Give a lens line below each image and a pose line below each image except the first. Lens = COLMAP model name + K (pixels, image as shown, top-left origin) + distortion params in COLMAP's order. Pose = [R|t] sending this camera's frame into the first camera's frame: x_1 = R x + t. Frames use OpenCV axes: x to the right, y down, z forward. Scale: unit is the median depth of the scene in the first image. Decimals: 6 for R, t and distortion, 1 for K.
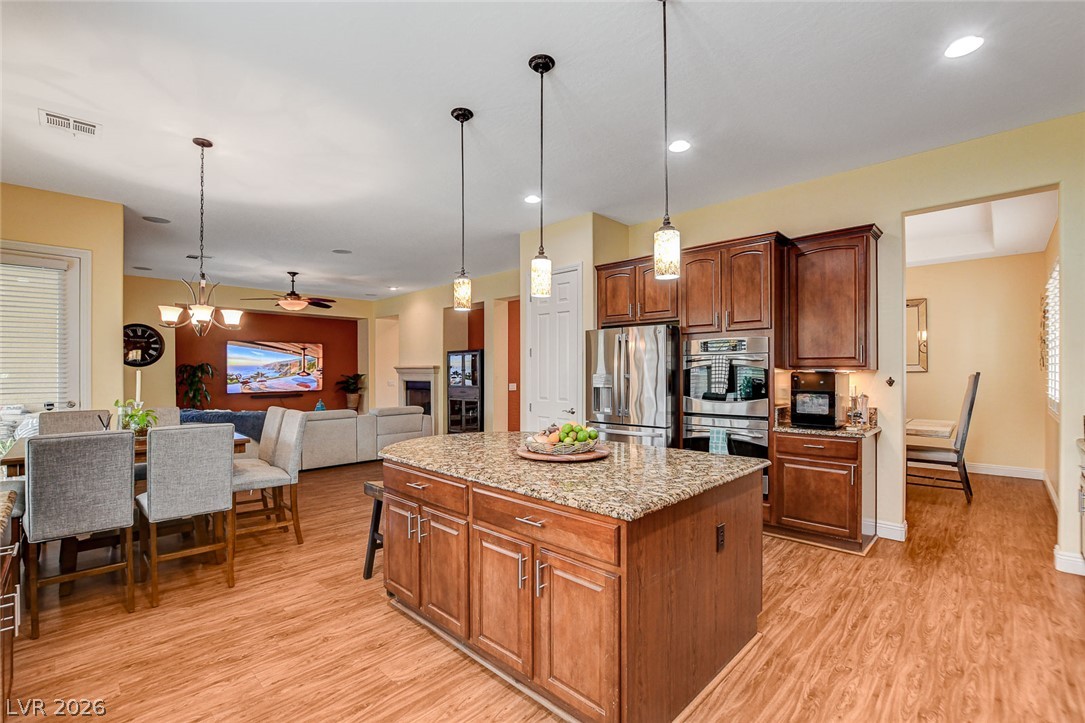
lens RADIAL K [[479.6, 0, 544.6], [0, 479.6, 369.2], [0, 0, 1]] dist [-0.001058, -0.000084]
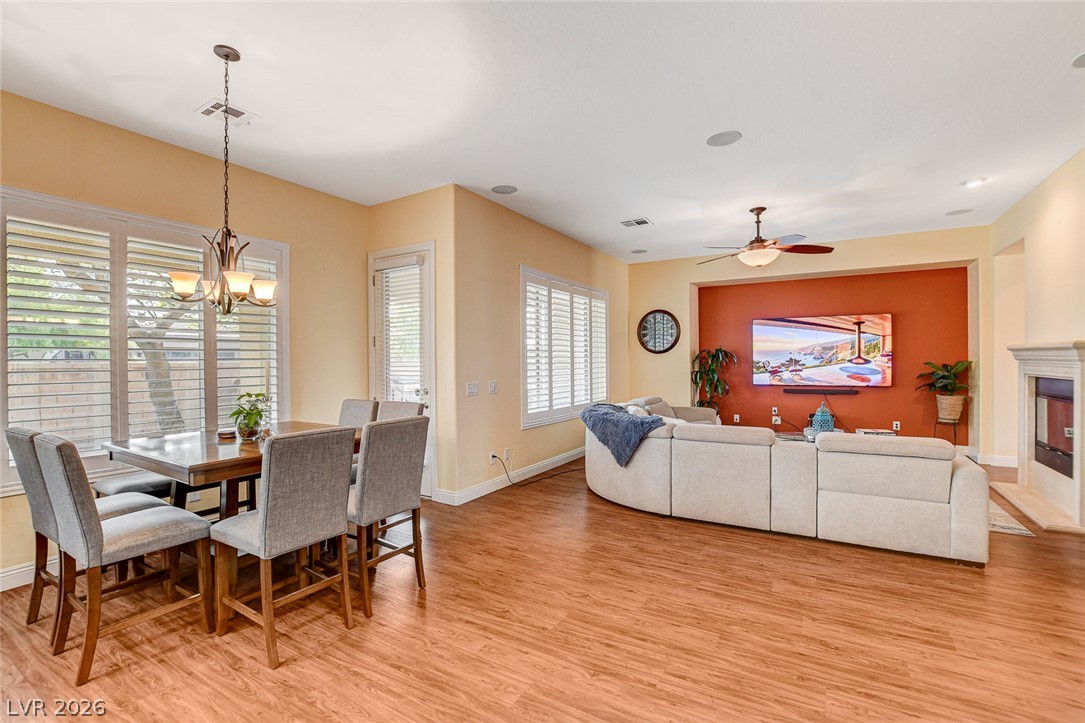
lens RADIAL K [[480.3, 0, 542.5], [0, 480.3, 361.5], [0, 0, 1]] dist [-0.018151, -0.000005]
pose [[0.233966, 0.002836, -0.972241, 0.090219], [0.011431, 0.999919, 0.005668, 0.005296], [0.972178, -0.012439, 0.233915, 1.023748]]
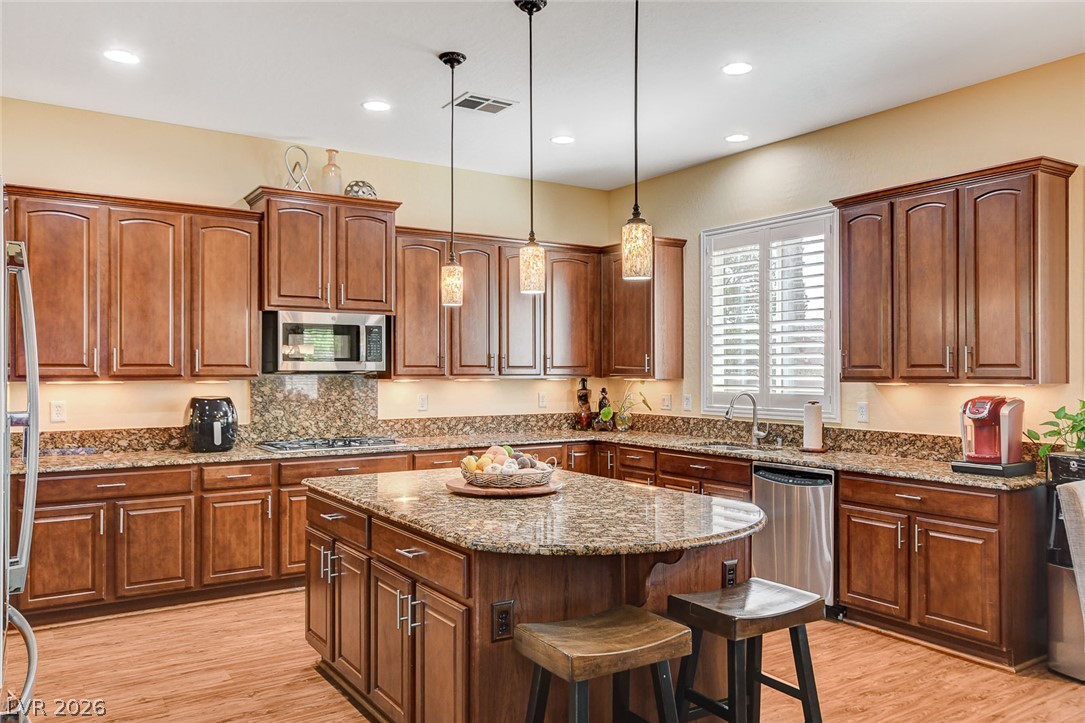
lens RADIAL K [[822.1, 0, 545.1], [0, 822.1, 366.6], [0, 0, 1]] dist [-0.009084, 0.054747]
pose [[-0.977679, 0.005038, 0.210045, -0.188719], [0.003394, 0.999961, -0.008188, -0.009570], [-0.210078, -0.007292, -0.977657, 1.396654]]
